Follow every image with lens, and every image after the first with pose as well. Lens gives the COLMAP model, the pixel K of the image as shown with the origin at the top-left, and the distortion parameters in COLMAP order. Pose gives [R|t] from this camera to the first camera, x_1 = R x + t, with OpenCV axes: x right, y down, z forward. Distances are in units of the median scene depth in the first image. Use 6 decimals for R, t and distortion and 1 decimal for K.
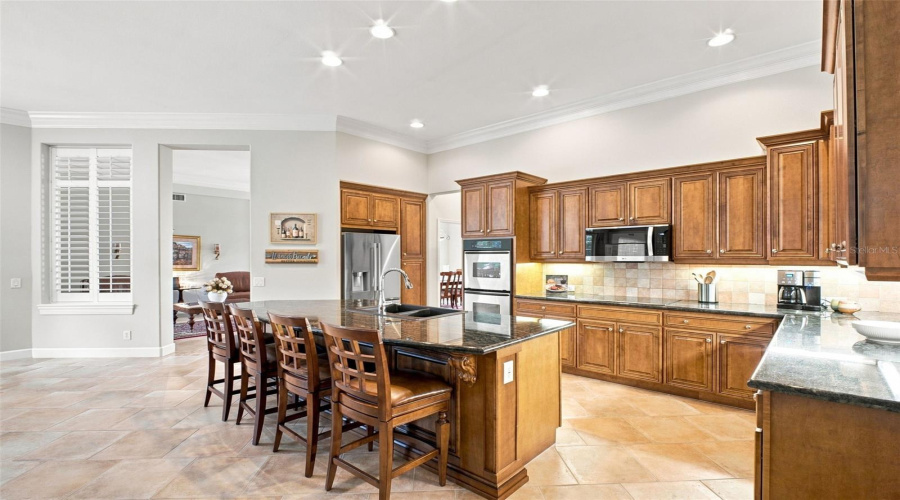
lens RADIAL K [[417.4, 0, 449.5], [0, 417.4, 254.1], [0, 0, 1]] dist [-0.013008, -0.001152]
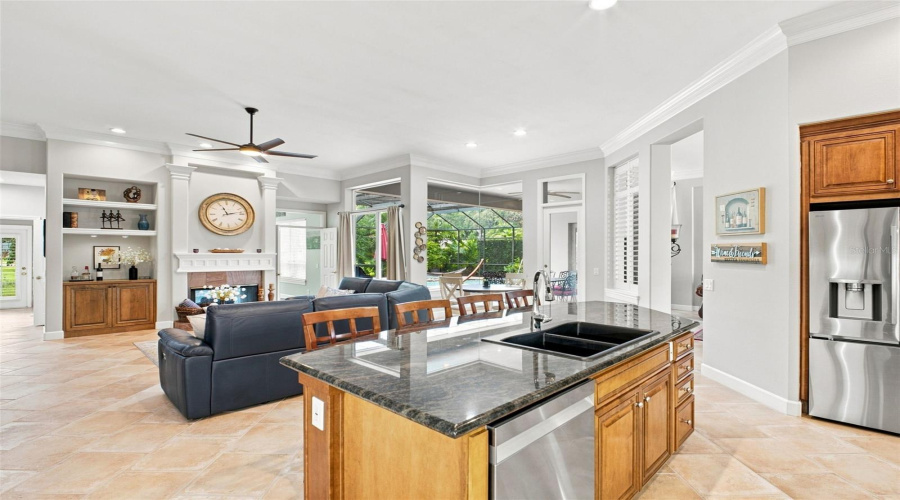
lens RADIAL K [[417.4, 0, 449.1], [0, 417.4, 252.1], [0, 0, 1]] dist [-0.013008, -0.001152]
pose [[-0.051824, 0.000689, -0.998656, 0.359625], [0.001120, 0.999999, 0.000631, 0.003202], [0.998656, -0.001086, -0.051825, 0.544695]]
